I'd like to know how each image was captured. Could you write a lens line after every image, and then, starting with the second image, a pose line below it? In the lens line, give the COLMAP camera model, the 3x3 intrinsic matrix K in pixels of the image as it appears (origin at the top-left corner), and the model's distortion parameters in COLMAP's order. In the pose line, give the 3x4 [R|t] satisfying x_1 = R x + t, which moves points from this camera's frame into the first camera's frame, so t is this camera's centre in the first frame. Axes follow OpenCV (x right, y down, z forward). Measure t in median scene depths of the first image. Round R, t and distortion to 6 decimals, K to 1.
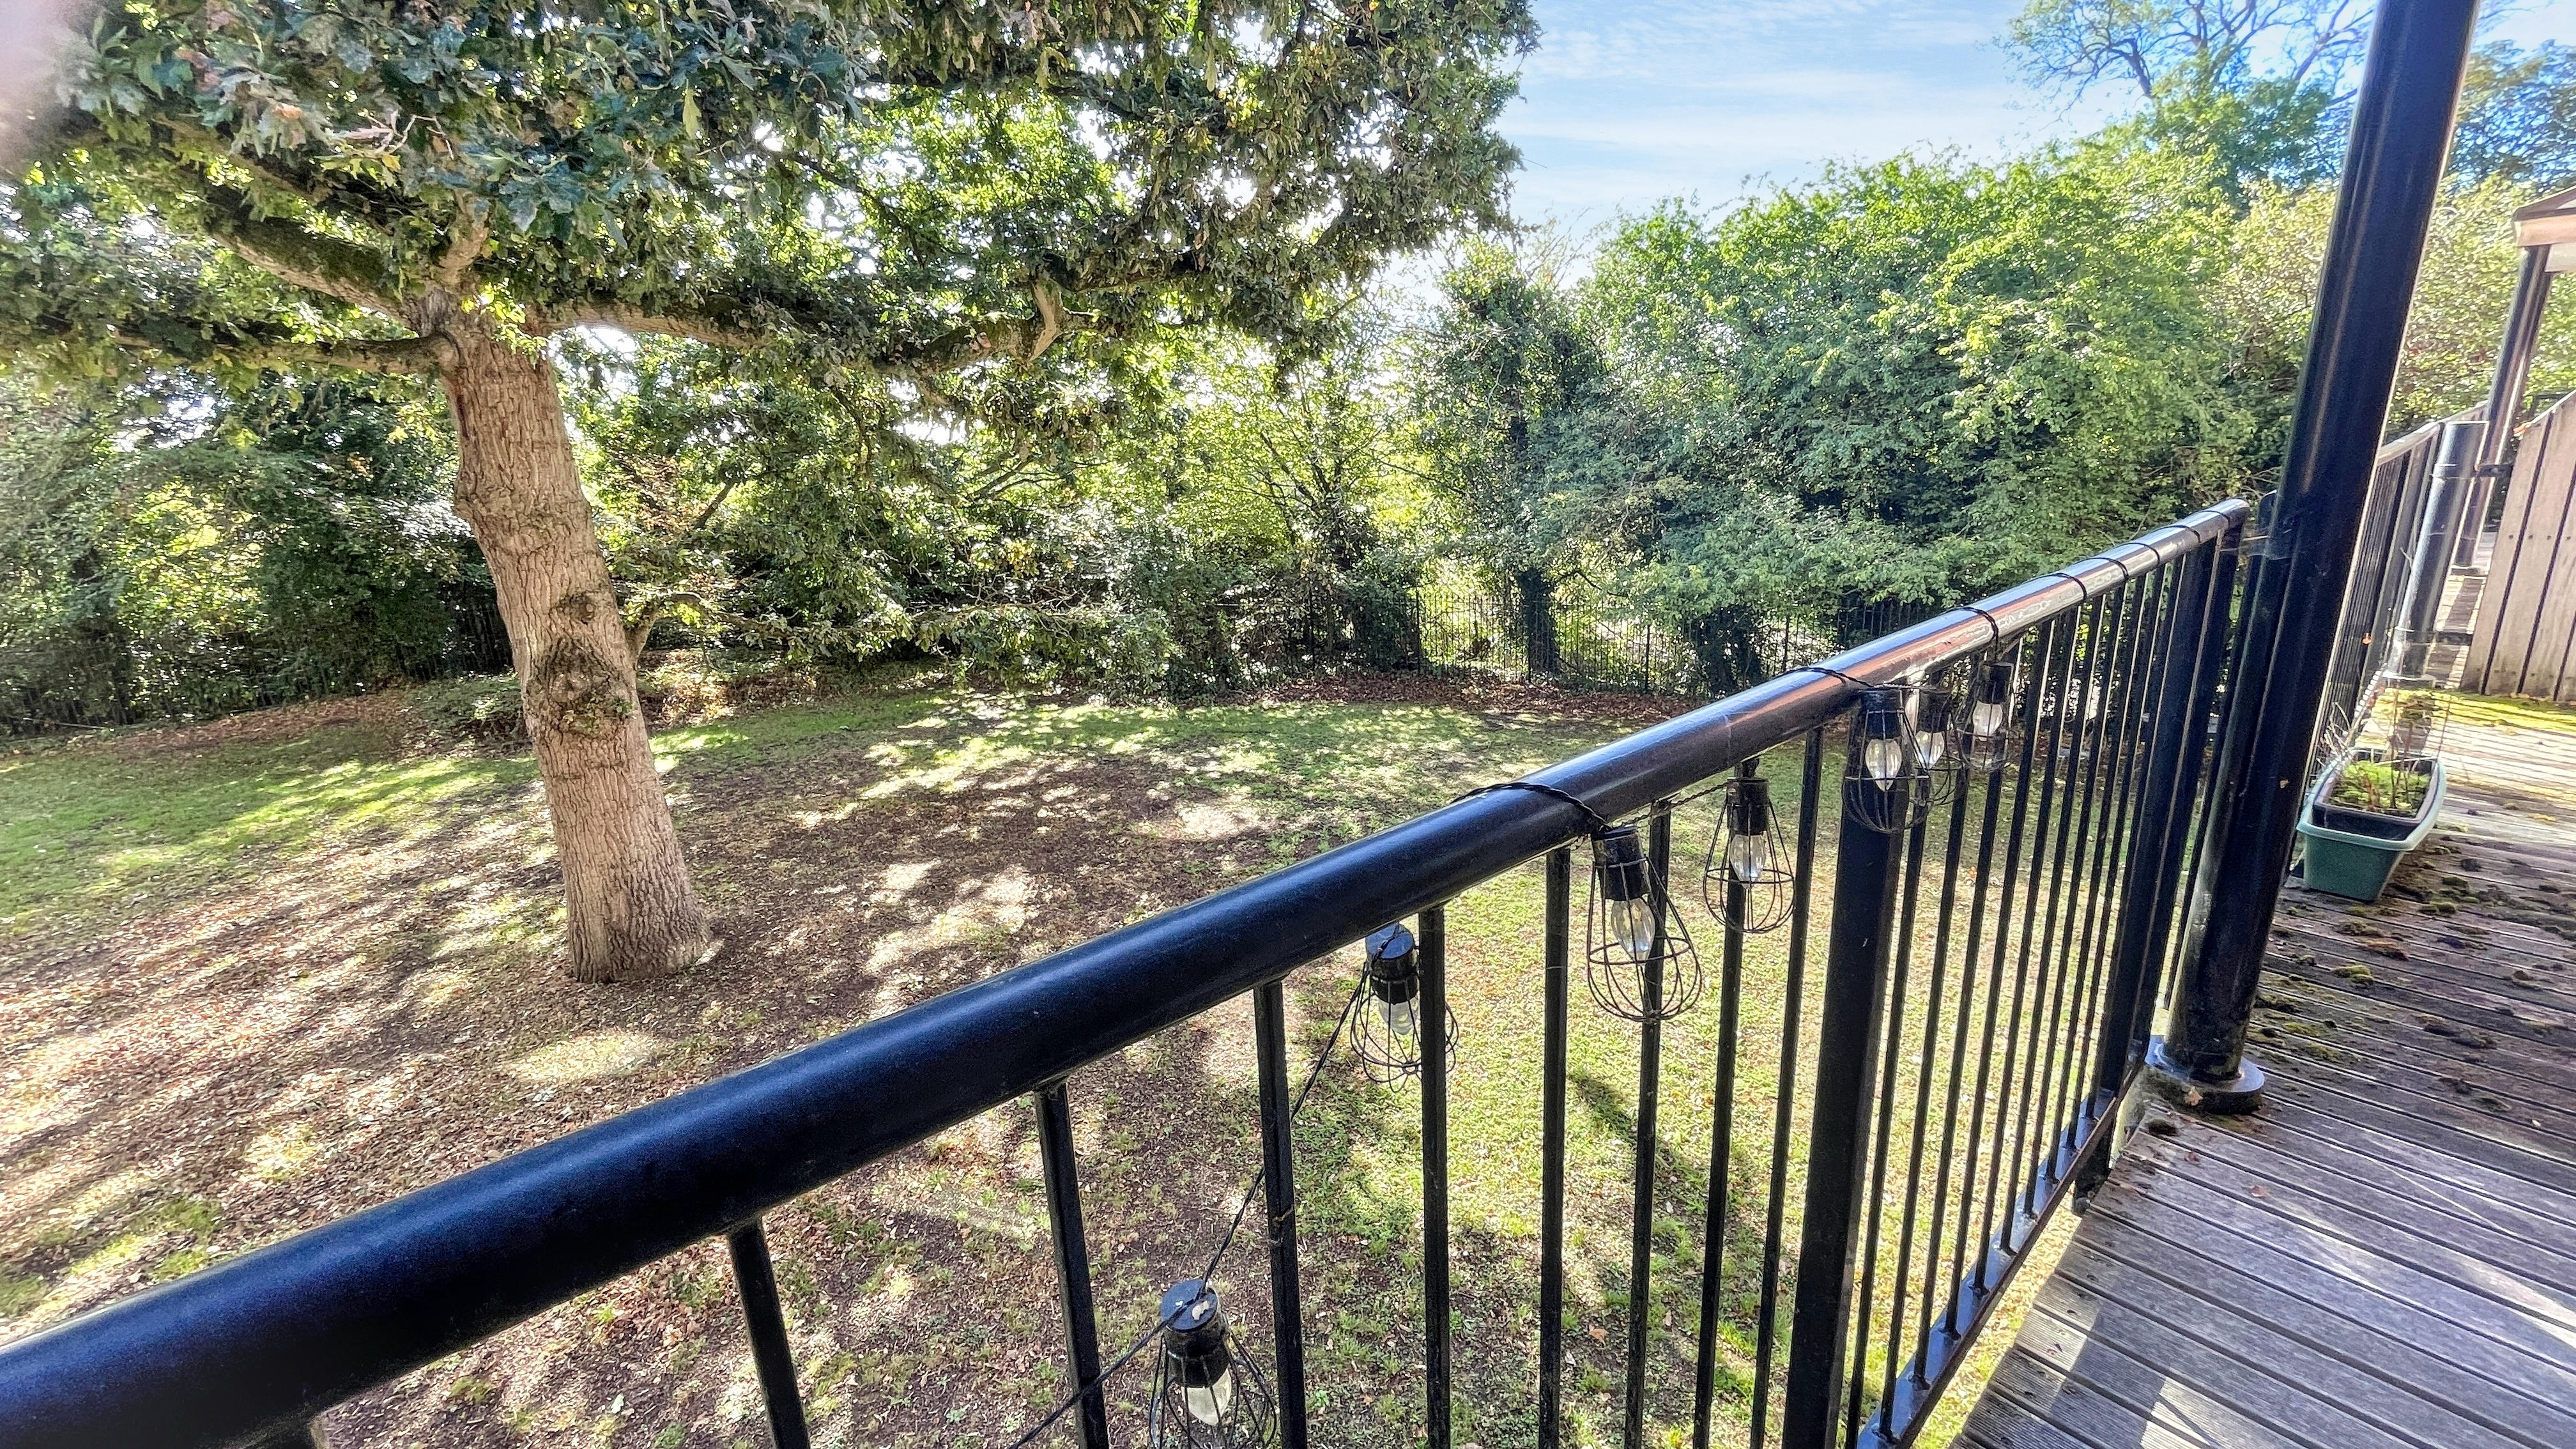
lens RADIAL K [[1042.1, 0, 1287.8], [0, 1042.1, 720.9], [0, 0, 1]] dist [0.000291, 0.000223]
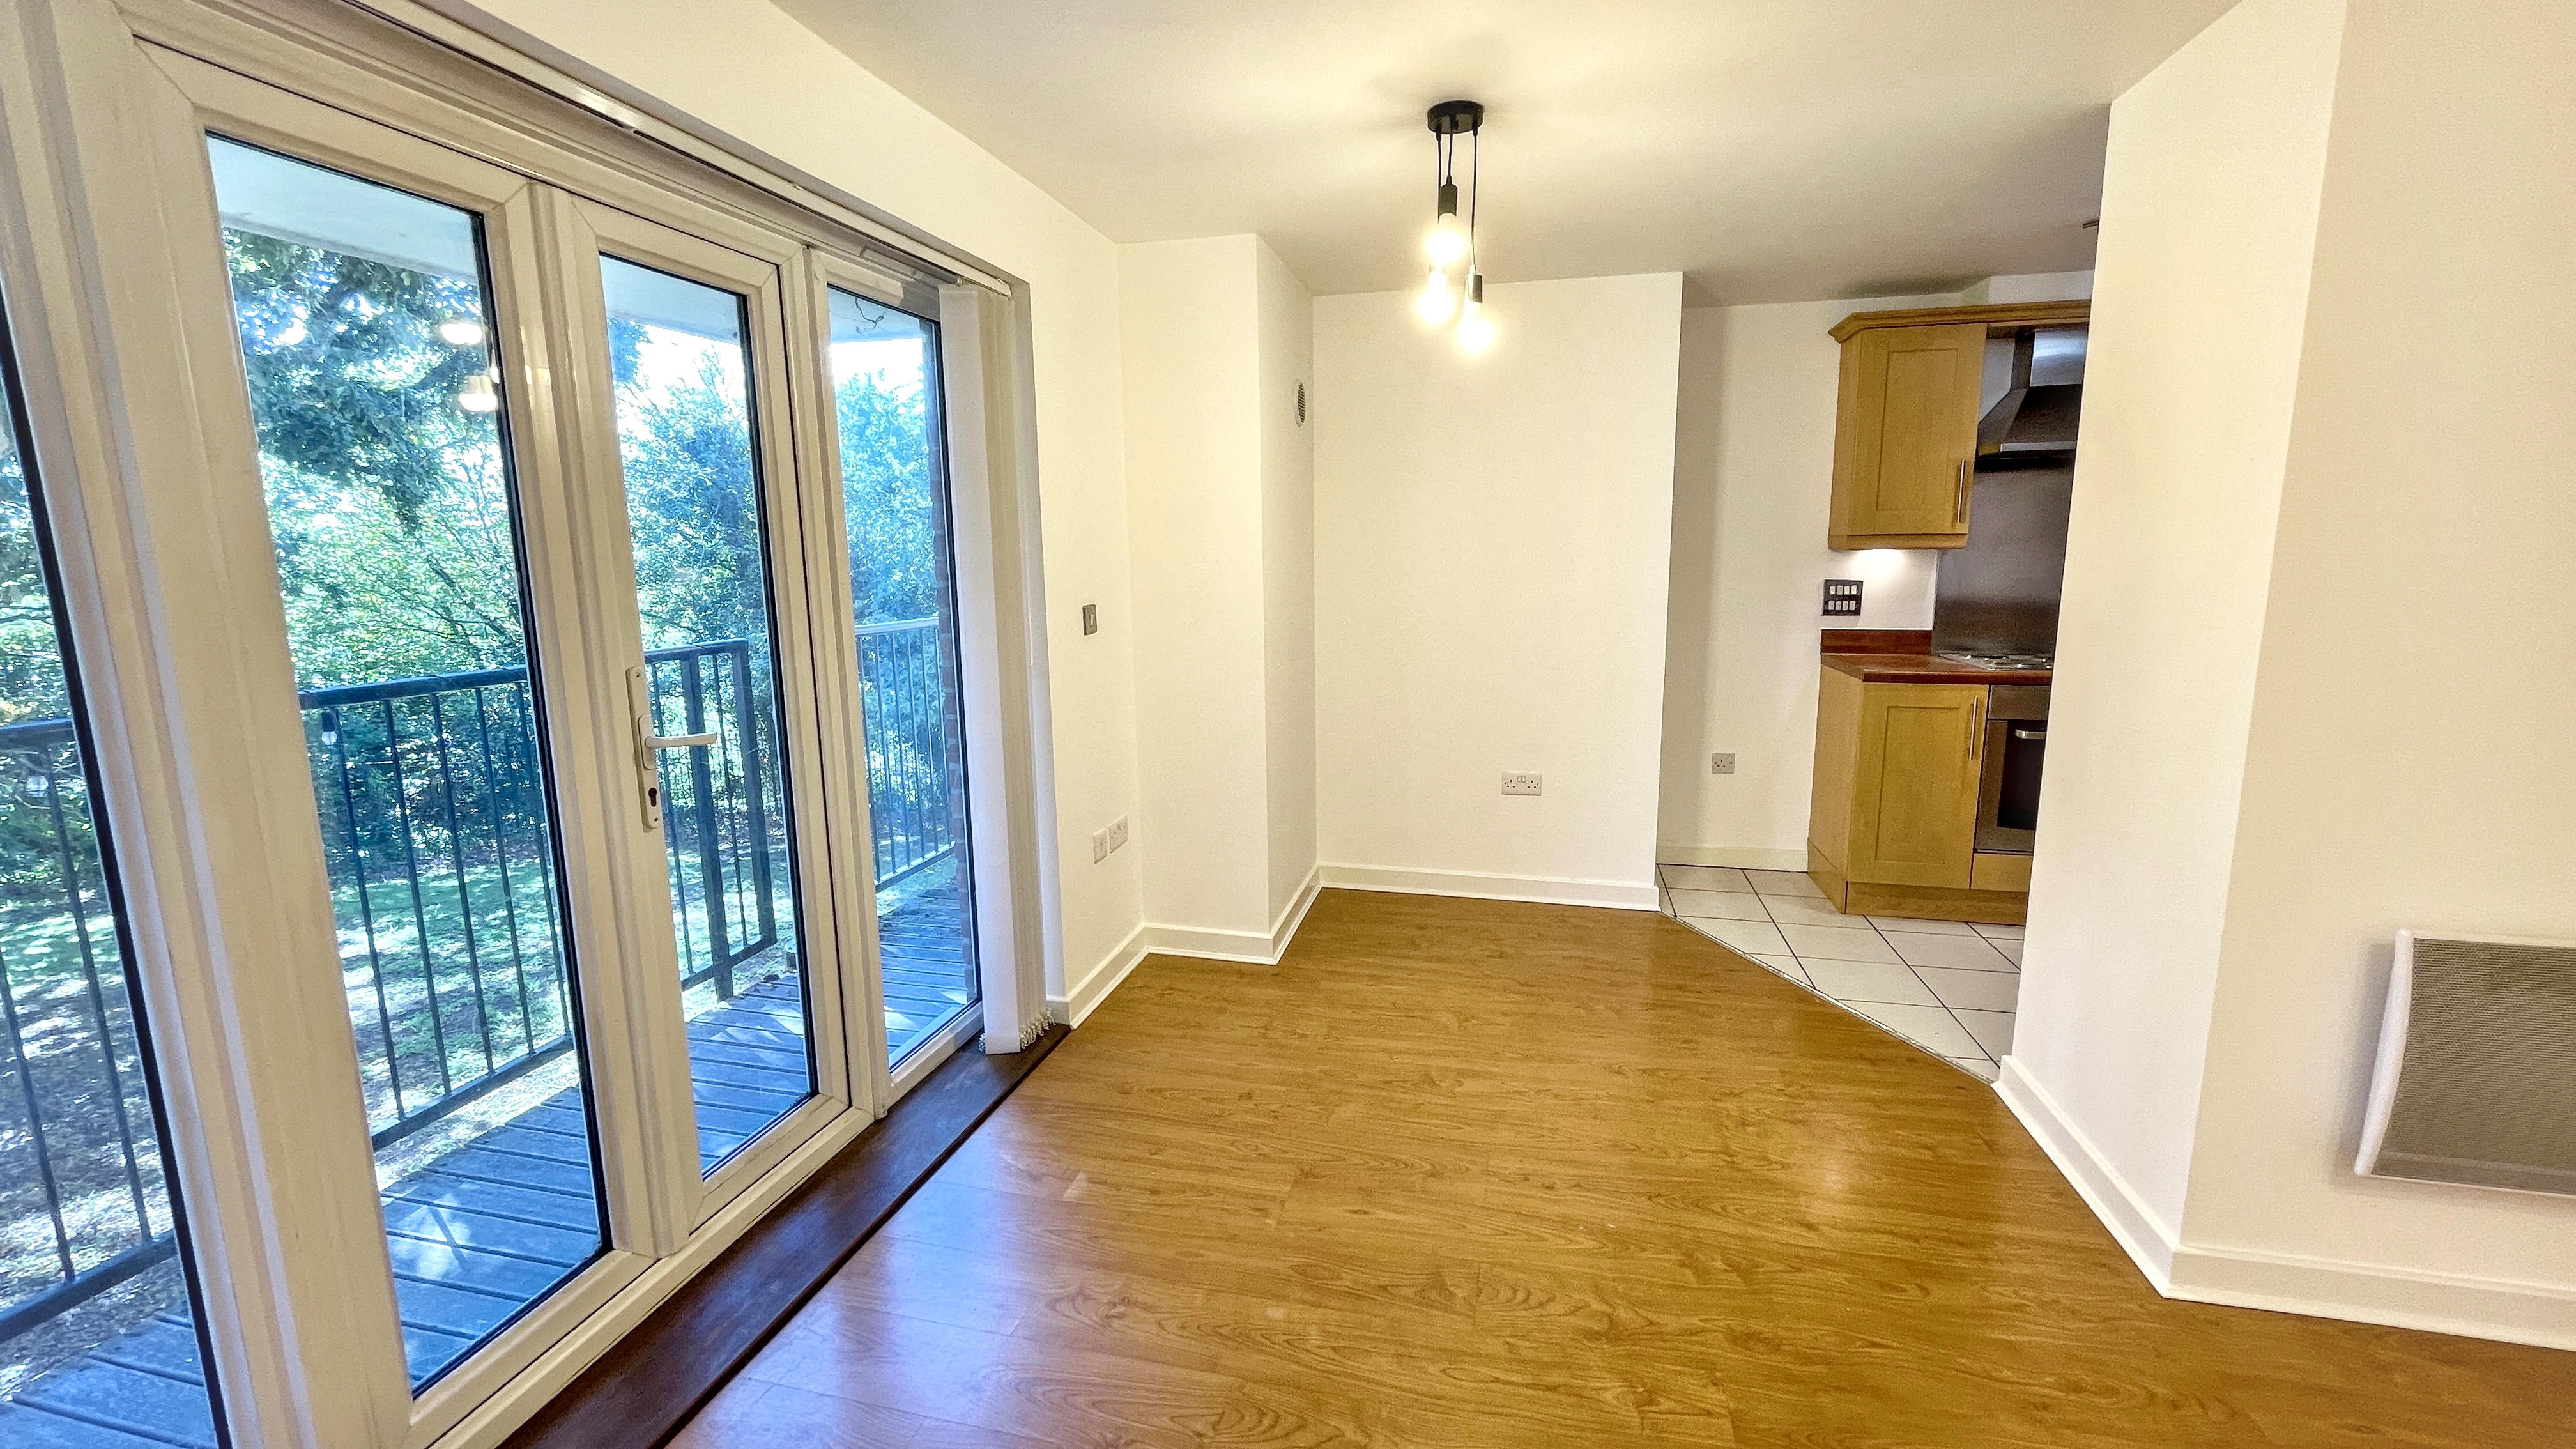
lens RADIAL K [[1042.1, 0, 1289.6], [0, 1042.1, 713.4], [0, 0, 1]] dist [0.000291, 0.000223]
pose [[0.812924, -0.057646, 0.579510, 0.069448], [0.131960, 0.987440, -0.086886, 0.024396], [-0.567222, 0.147104, 0.810321, -0.128383]]
